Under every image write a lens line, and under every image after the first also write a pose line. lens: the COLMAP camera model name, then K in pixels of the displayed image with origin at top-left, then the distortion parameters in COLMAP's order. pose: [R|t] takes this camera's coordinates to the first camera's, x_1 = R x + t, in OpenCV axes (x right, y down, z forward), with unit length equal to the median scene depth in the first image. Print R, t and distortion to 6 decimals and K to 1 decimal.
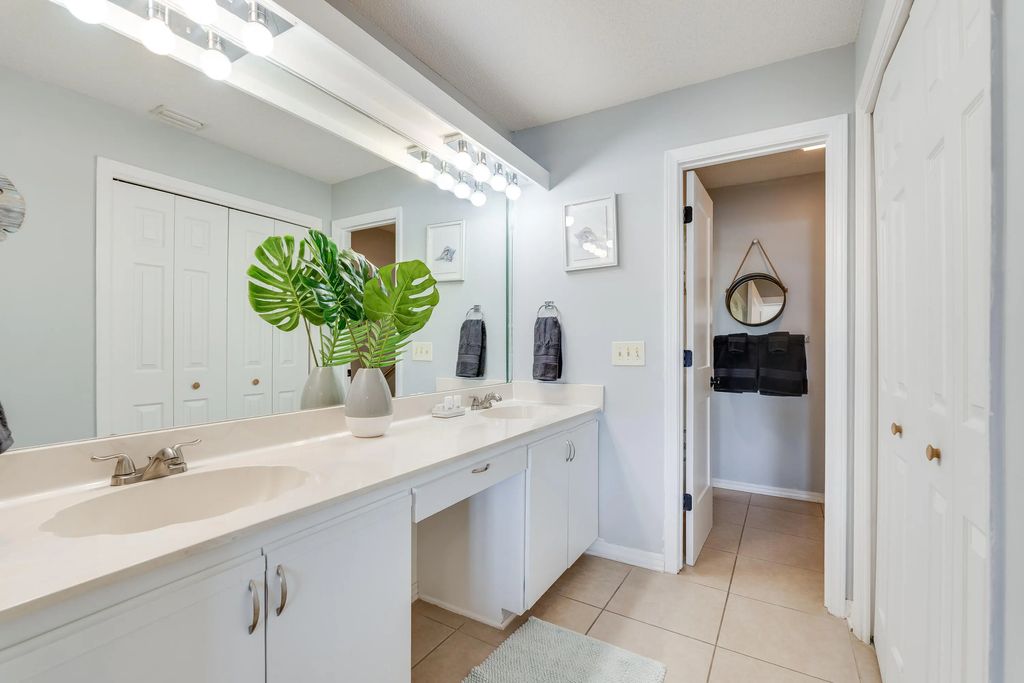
lens RADIAL K [[460.3, 0, 514.5], [0, 460.3, 343.7], [0, 0, 1]] dist [0.001116, 0.000004]
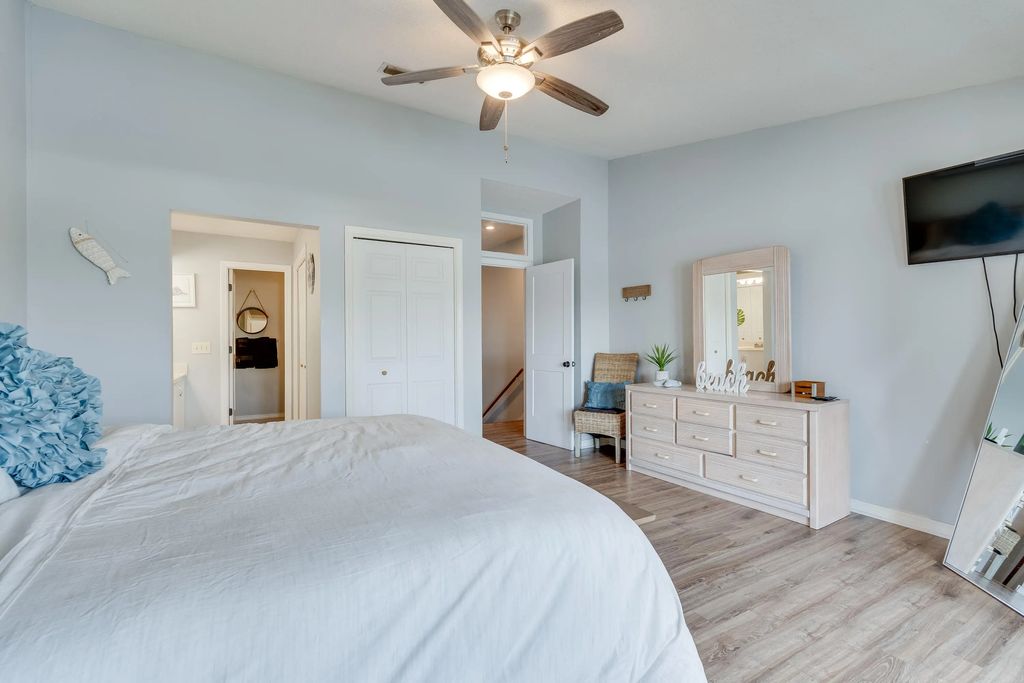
lens RADIAL K [[460.3, 0, 514.5], [0, 460.3, 343.7], [0, 0, 1]] dist [0.001116, 0.000004]
pose [[0.494587, -0.010623, 0.869063, -0.577607], [0.005767, 0.999943, 0.008941, -0.006510], [-0.869109, 0.000589, 0.494621, -0.863125]]
